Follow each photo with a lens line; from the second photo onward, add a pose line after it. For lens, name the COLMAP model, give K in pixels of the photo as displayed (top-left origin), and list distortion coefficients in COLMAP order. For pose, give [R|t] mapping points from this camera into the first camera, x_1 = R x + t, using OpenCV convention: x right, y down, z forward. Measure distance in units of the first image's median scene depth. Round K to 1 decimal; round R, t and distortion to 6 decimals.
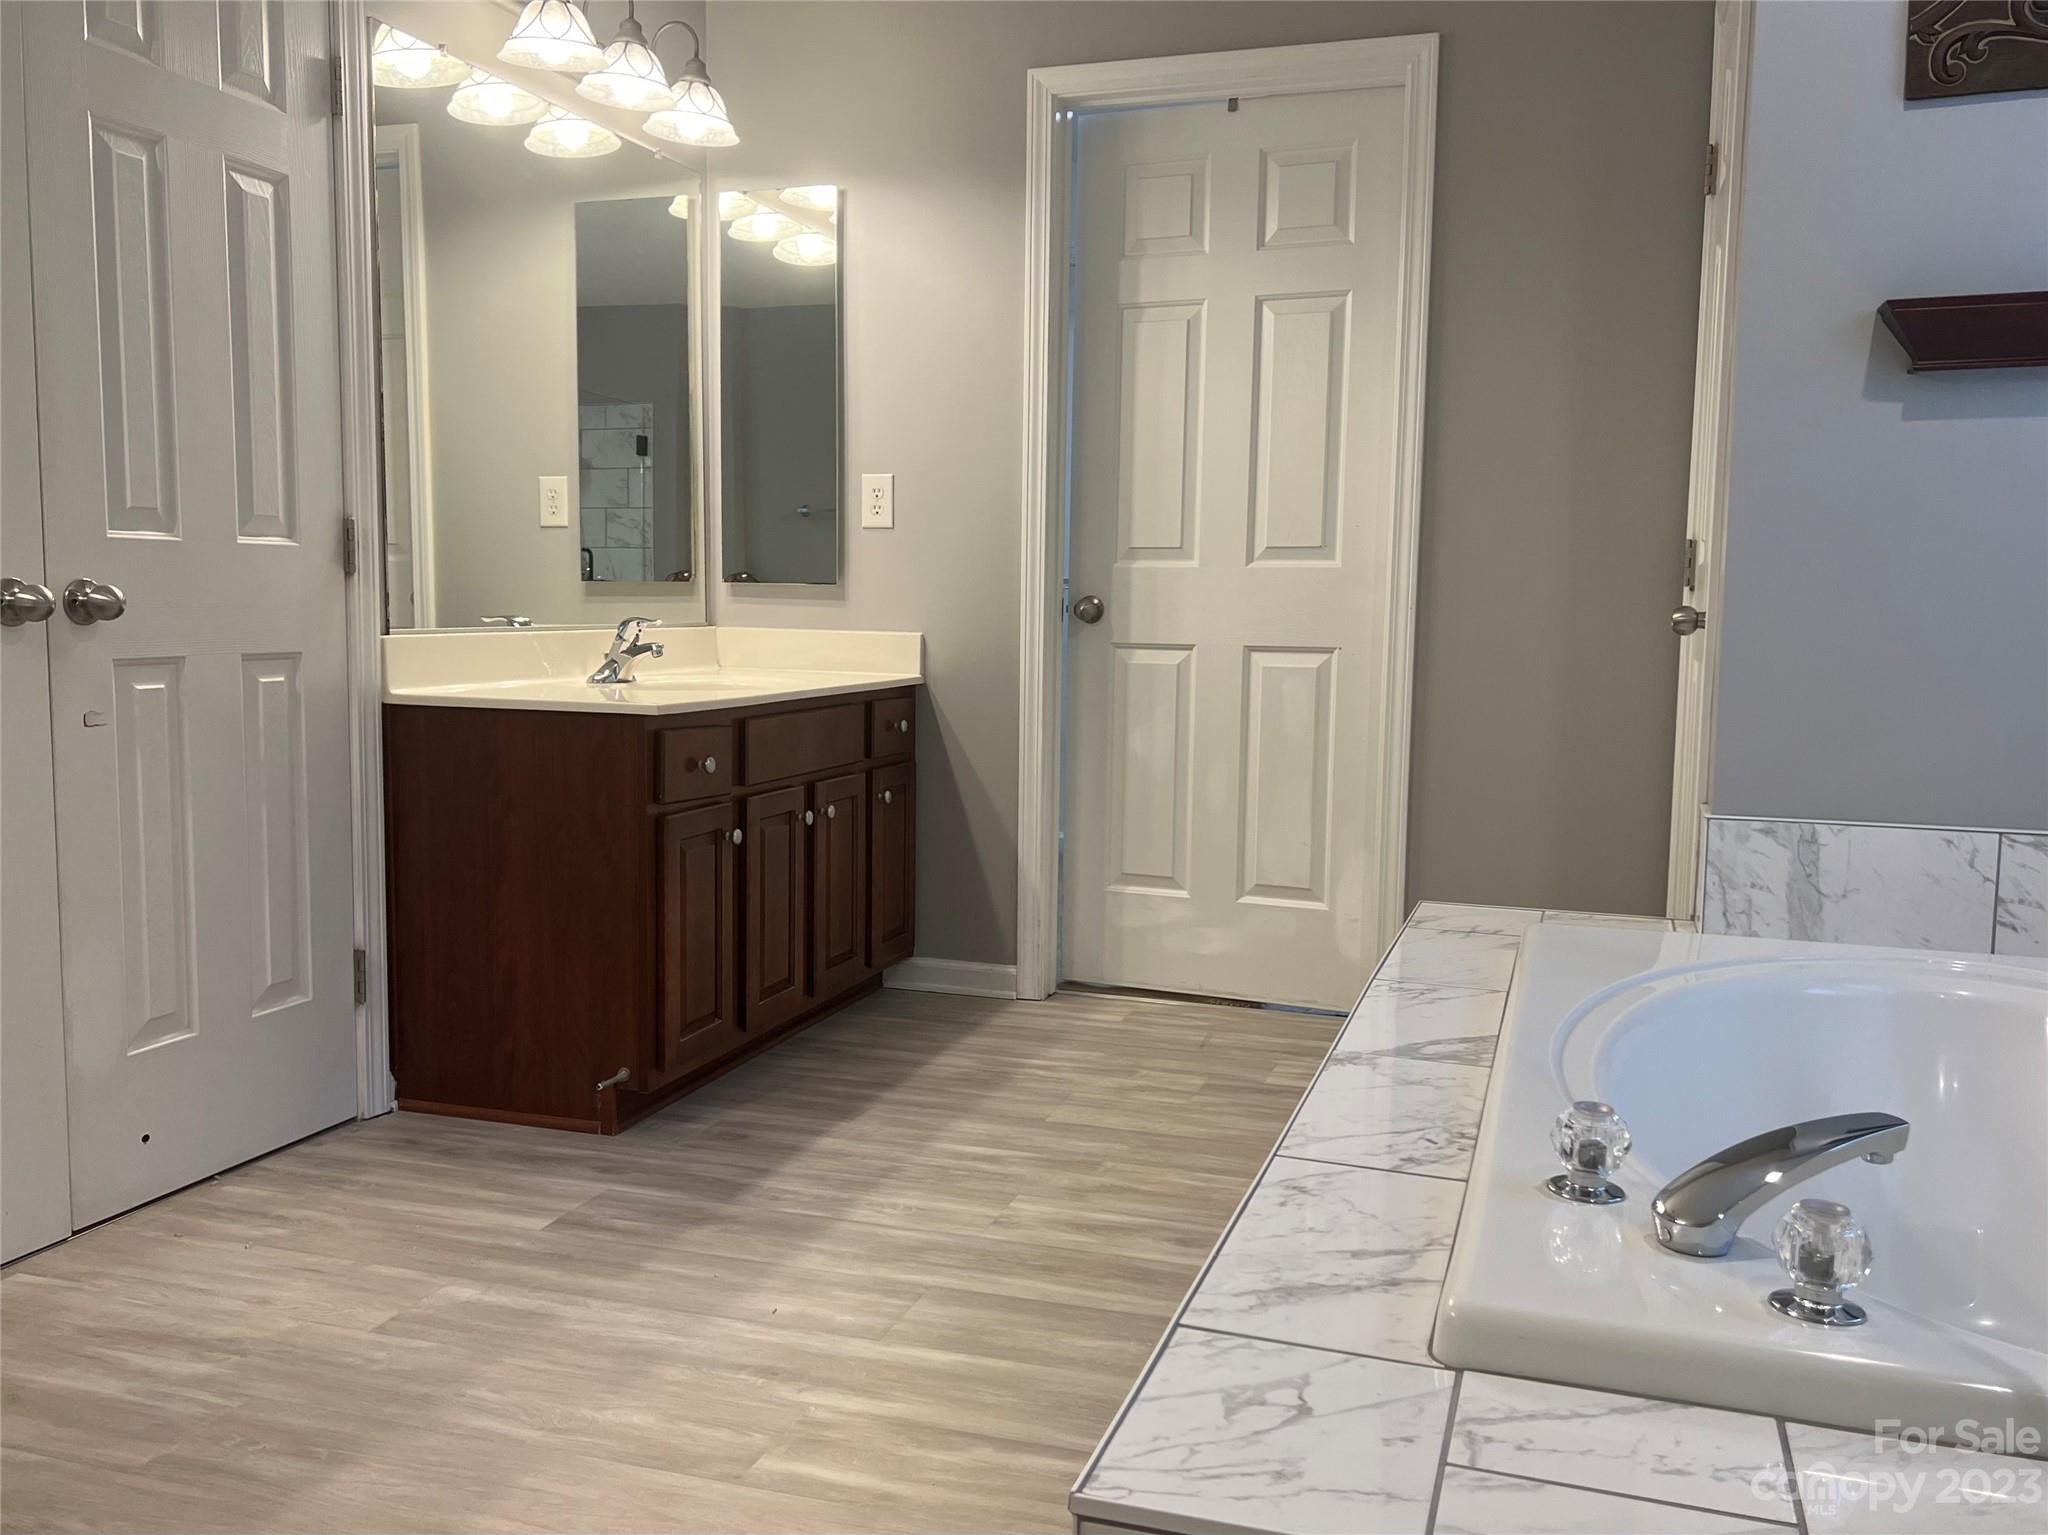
lens RADIAL K [[1553.3, 0, 1024.0], [0, 1553.3, 767.5], [0, 0, 1]] dist [0.048459, -0.003669]
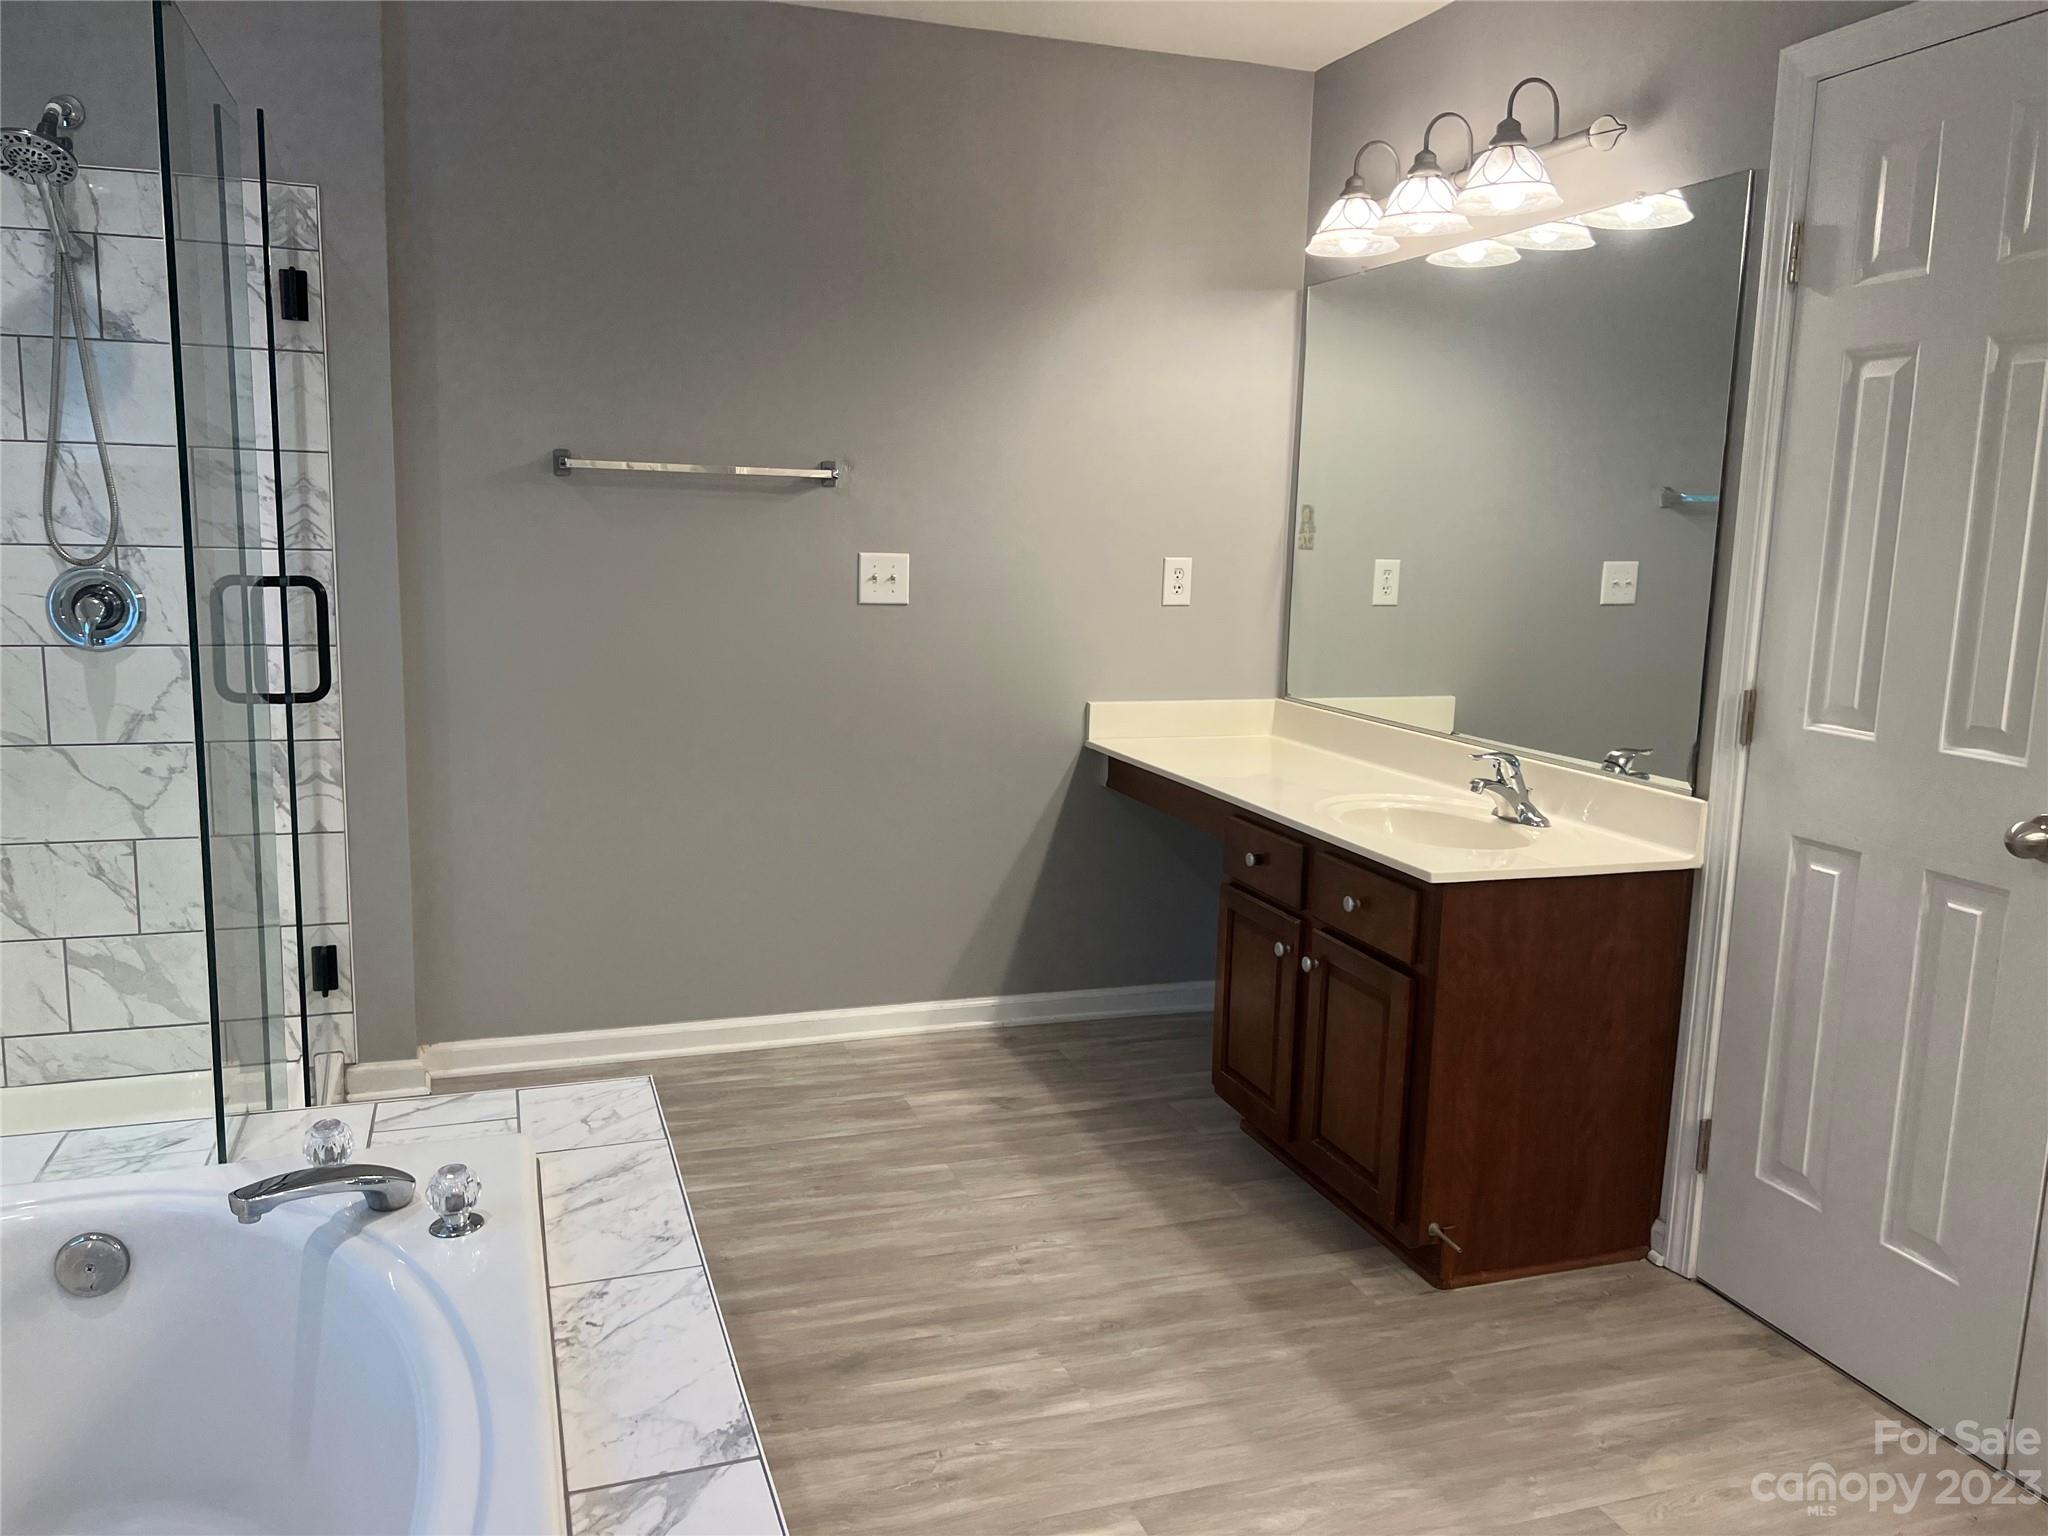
lens RADIAL K [[1553.3, 0, 1024.0], [0, 1553.3, 768.0], [0, 0, 1]] dist [0.048459, -0.003669]
pose [[-0.774673, 0.070448, -0.628426, 0.734785], [-0.110128, 0.963559, 0.243774, -0.480230], [0.622699, 0.258052, -0.738685, 2.016154]]
